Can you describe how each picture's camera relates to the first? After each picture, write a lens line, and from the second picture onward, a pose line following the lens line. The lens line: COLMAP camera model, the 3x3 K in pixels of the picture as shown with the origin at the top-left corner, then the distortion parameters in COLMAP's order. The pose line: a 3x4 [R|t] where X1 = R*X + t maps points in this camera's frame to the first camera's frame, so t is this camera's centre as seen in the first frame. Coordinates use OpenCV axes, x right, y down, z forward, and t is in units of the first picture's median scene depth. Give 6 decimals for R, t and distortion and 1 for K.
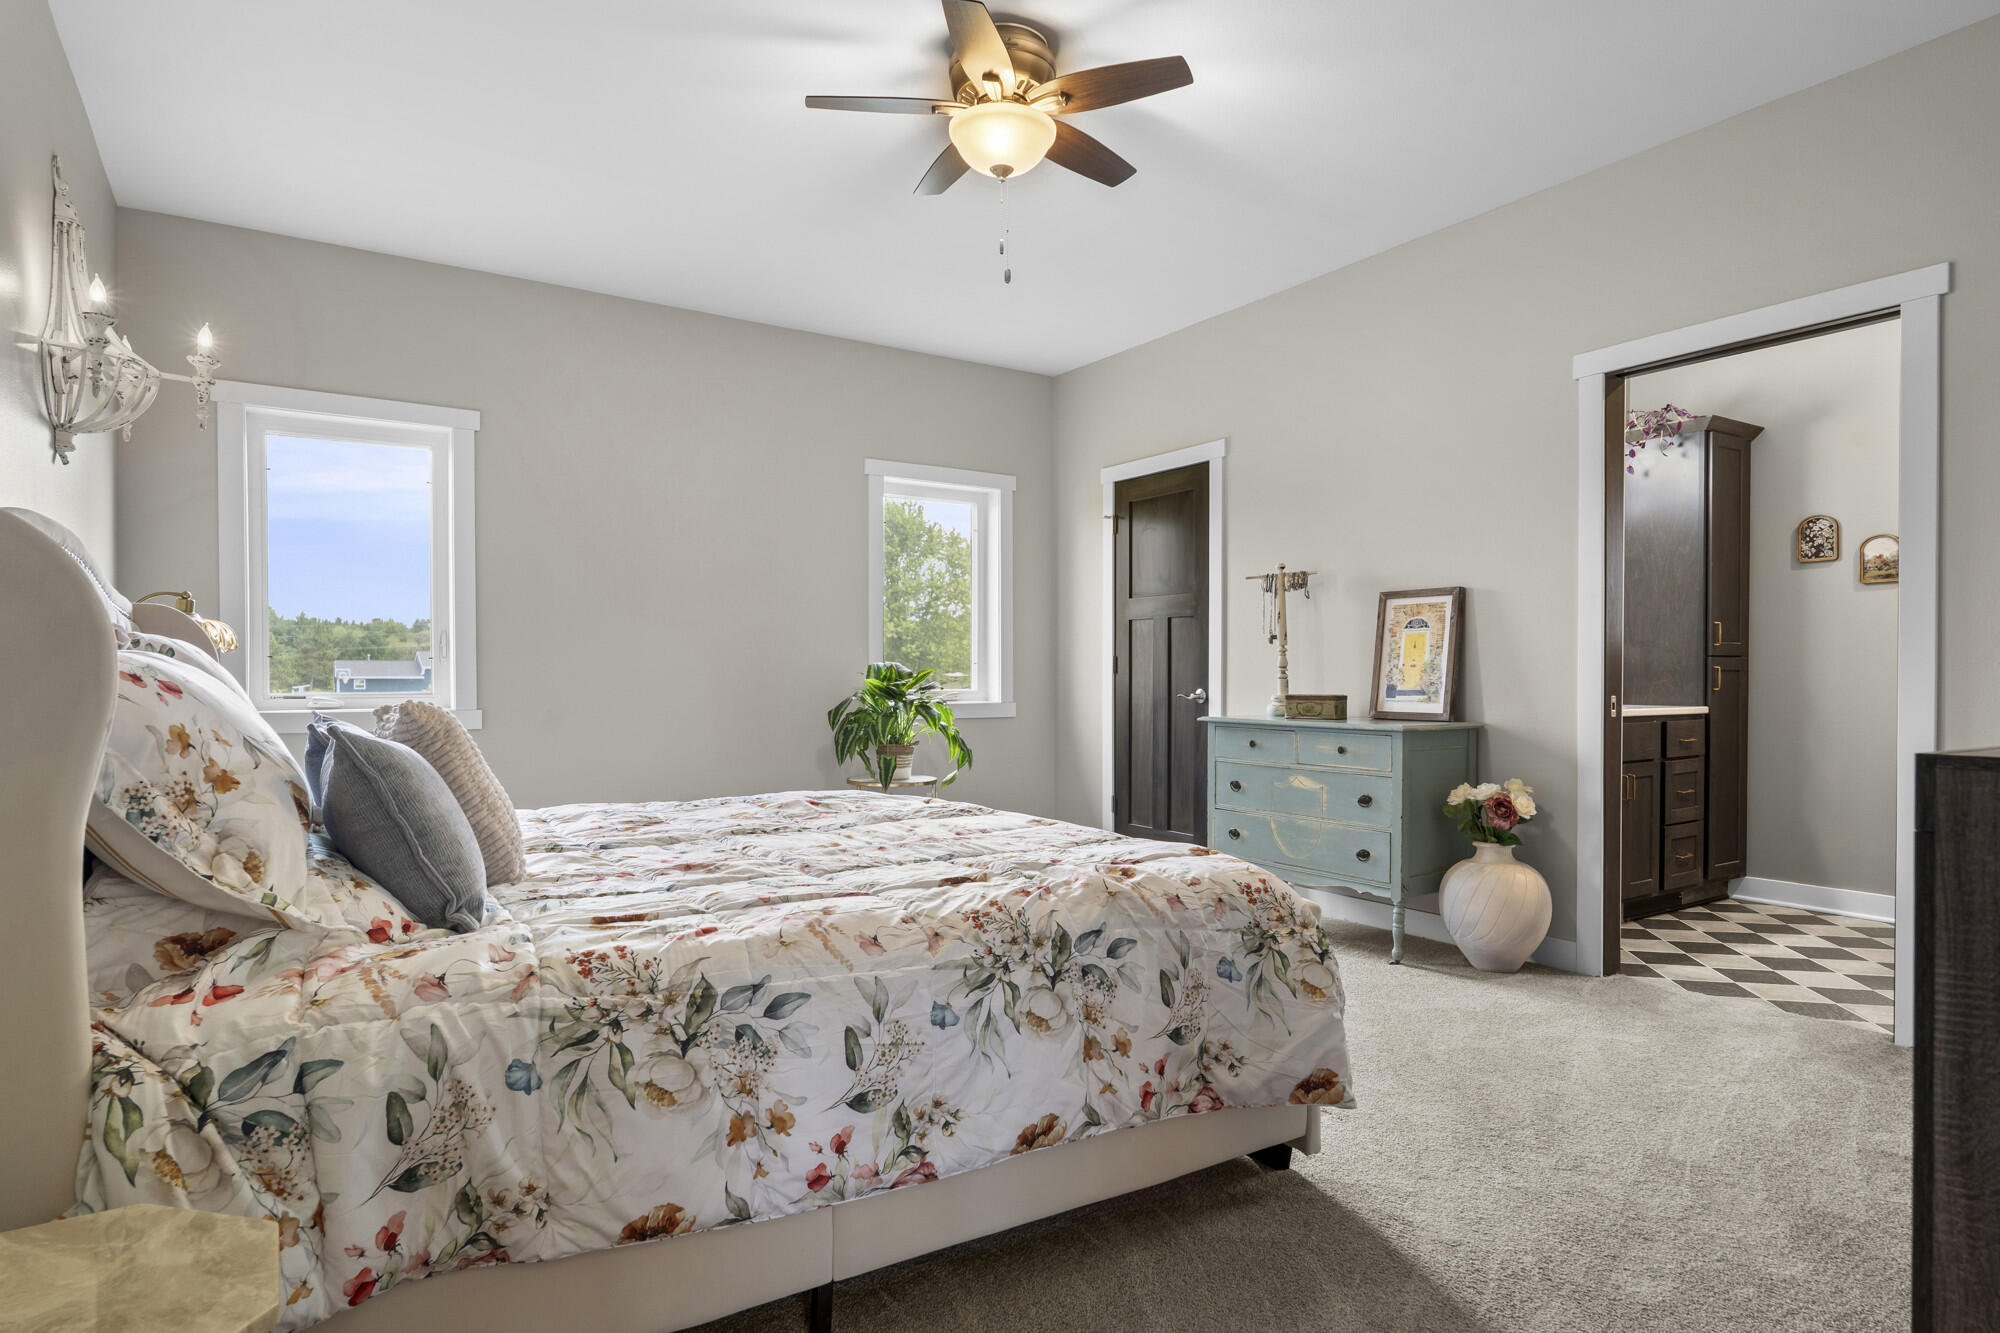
lens RADIAL K [[1100.8, 0, 1007.0], [0, 1100.8, 677.4], [0, 0, 1]] dist [0.001761, 0.001168]
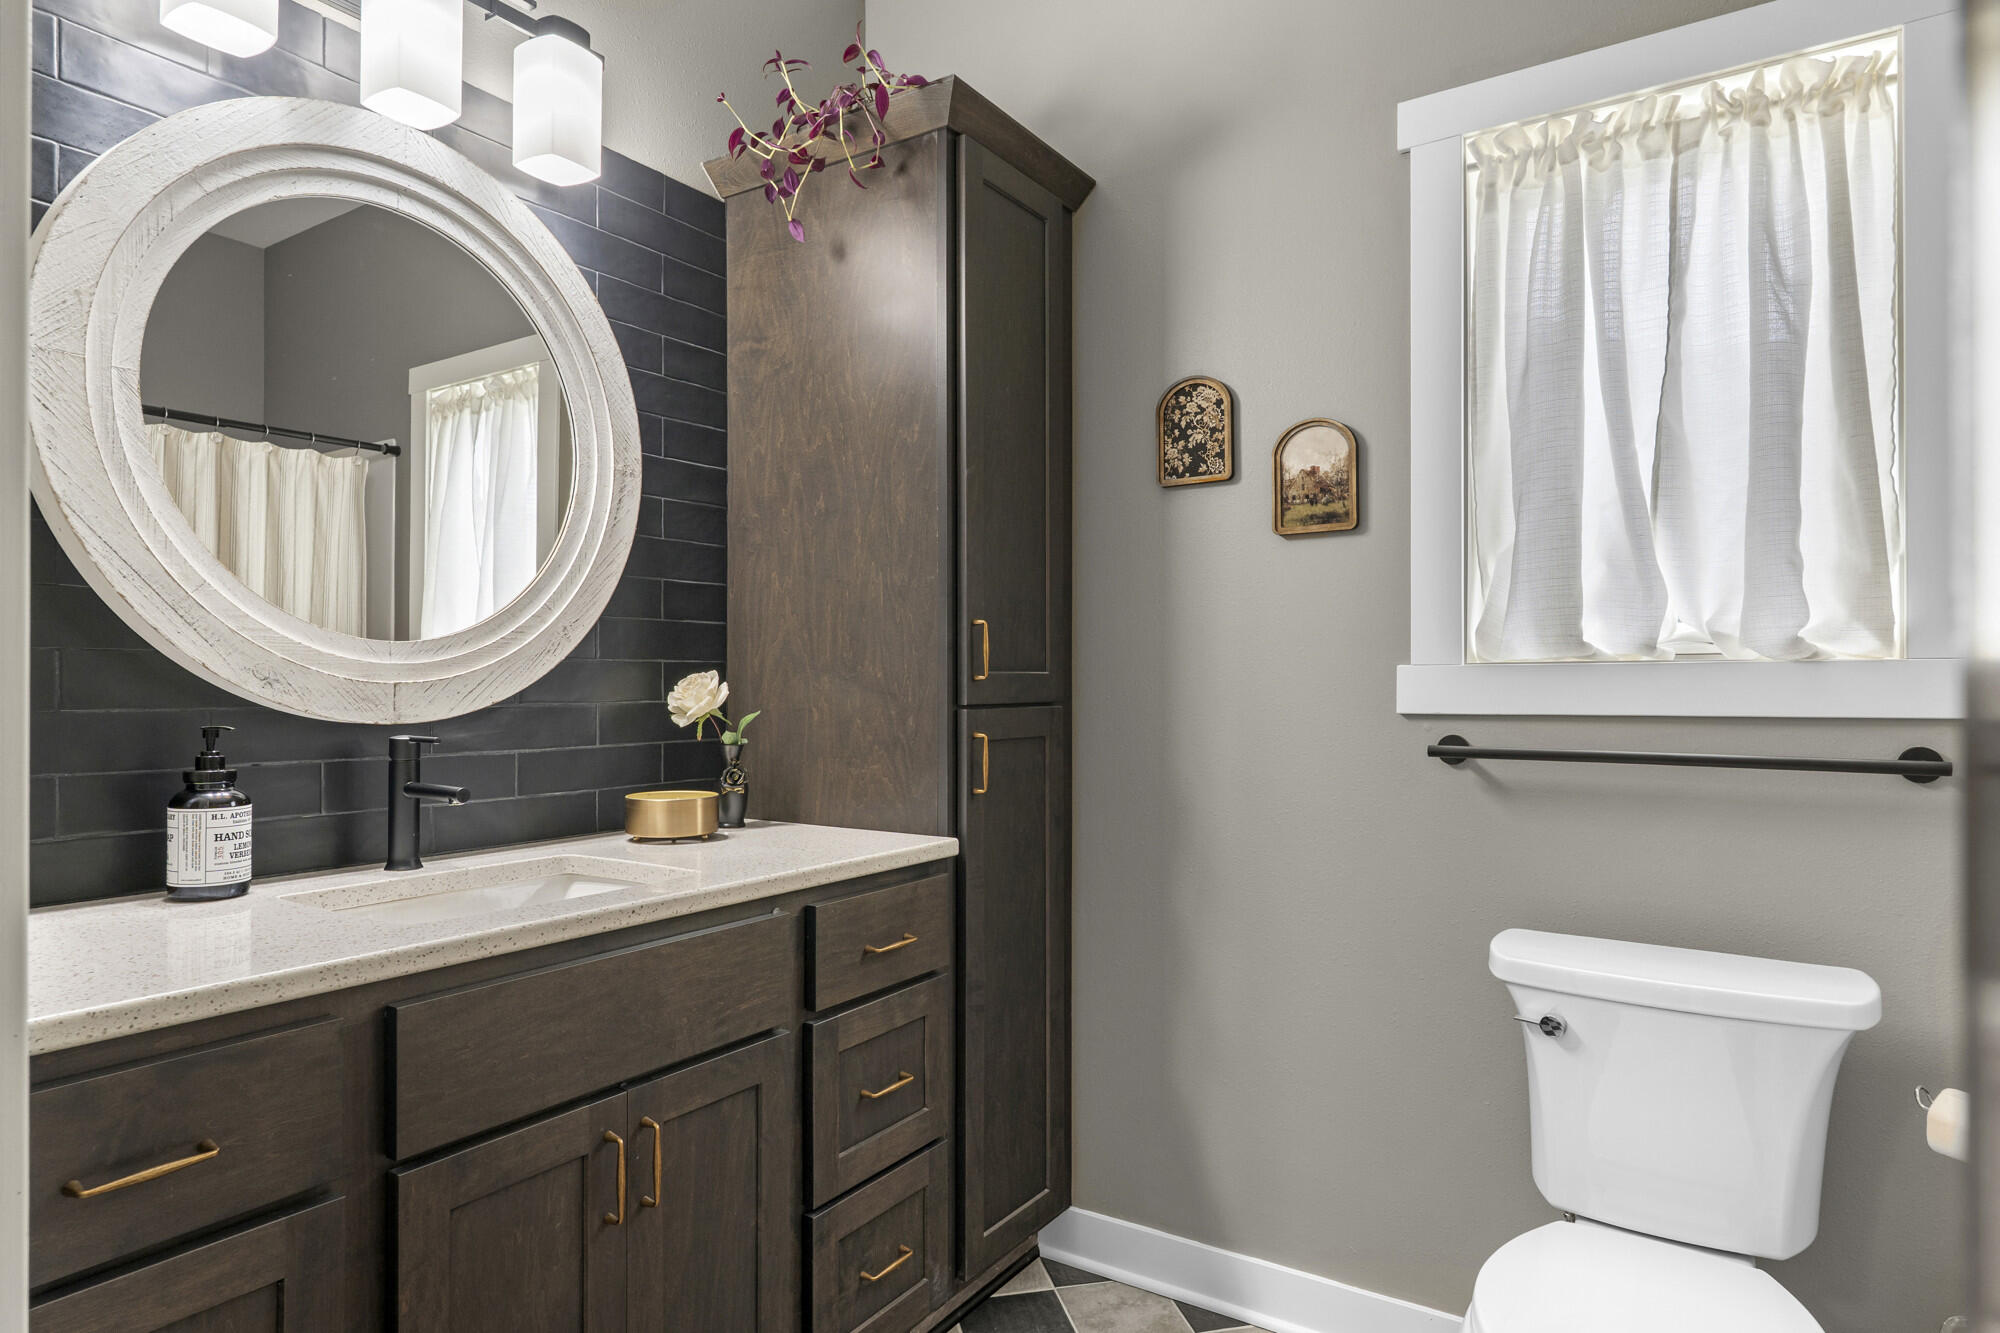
lens RADIAL K [[1142.2, 0, 1000.0], [0, 1142.2, 666.5], [0, 0, 1]] dist [0.001446, 0.000186]
pose [[0.914716, 0.002024, 0.404092, 0.486843], [0.004902, 0.999858, -0.016104, -0.027176], [-0.404068, 0.016712, 0.914576, 0.625616]]
